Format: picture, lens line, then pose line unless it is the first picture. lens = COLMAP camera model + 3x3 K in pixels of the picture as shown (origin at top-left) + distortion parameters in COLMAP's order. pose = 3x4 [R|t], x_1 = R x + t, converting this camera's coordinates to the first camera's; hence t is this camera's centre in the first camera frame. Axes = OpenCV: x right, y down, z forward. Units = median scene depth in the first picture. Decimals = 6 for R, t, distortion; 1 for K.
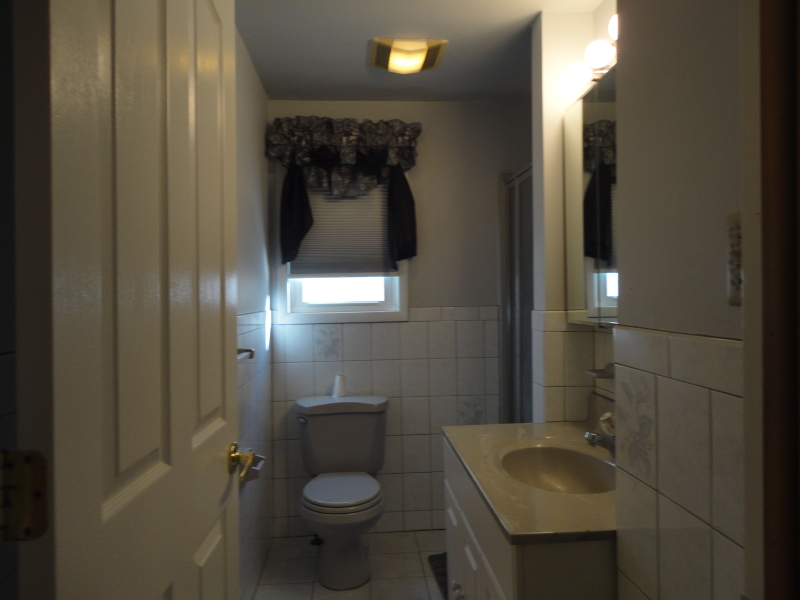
lens RADIAL K [[574.7, 0, 400.0], [0, 574.7, 300.0], [0, 0, 1]] dist [0.004591, 0.000775]
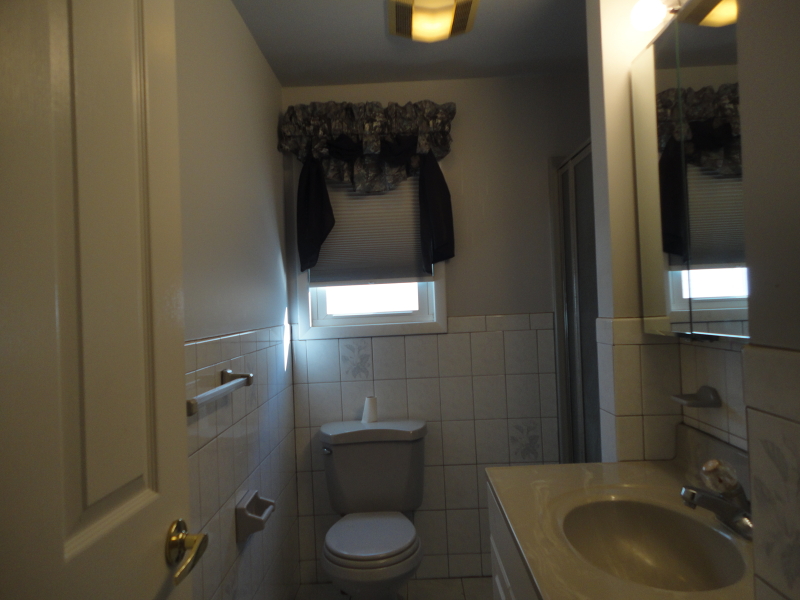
lens RADIAL K [[574.7, 0, 400.0], [0, 574.7, 300.0], [0, 0, 1]] dist [0.004591, 0.000775]
pose [[0.995370, -0.028380, -0.091832, 0.025813], [0.027183, 0.999529, -0.014254, -0.002312], [0.092194, 0.011692, 0.995672, 0.139972]]
